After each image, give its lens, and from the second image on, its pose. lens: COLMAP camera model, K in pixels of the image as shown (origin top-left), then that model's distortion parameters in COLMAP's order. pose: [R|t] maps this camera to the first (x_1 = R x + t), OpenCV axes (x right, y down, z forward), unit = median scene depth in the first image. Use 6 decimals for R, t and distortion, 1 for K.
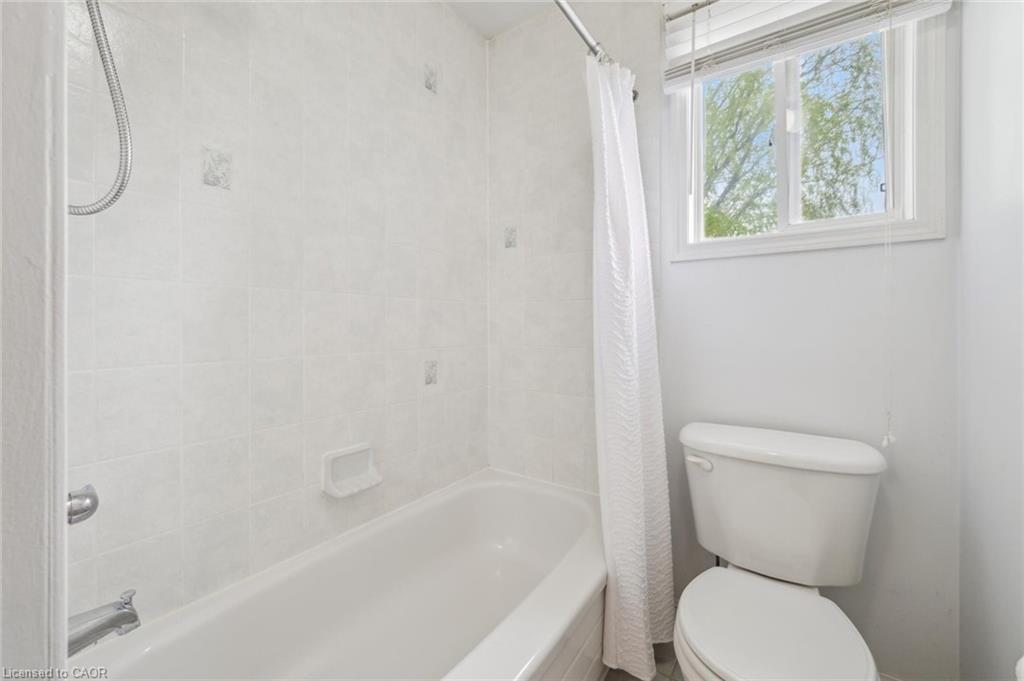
lens RADIAL K [[406.5, 0, 512.0], [0, 406.5, 340.5], [0, 0, 1]] dist [-0.000935, -0.000104]
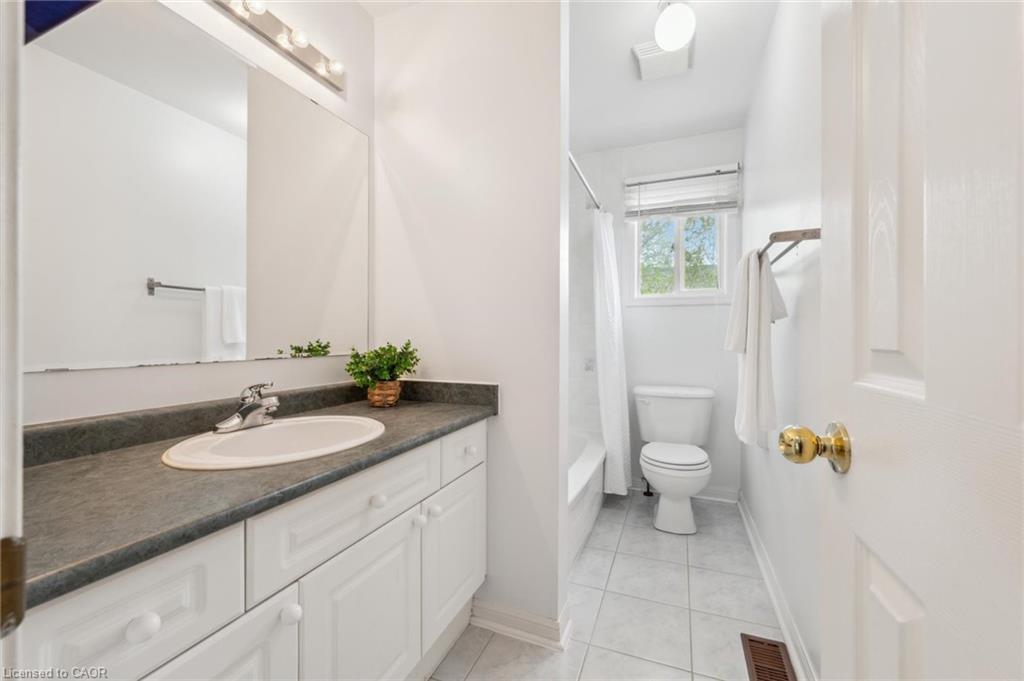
lens RADIAL K [[406.5, 0, 512.0], [0, 406.5, 340.5], [0, 0, 1]] dist [-0.000935, -0.000104]
pose [[0.975618, 0.003031, 0.219455, -0.687657], [-0.003017, 0.999995, -0.000399, -0.018818], [-0.219455, -0.000273, 0.975623, -0.948854]]
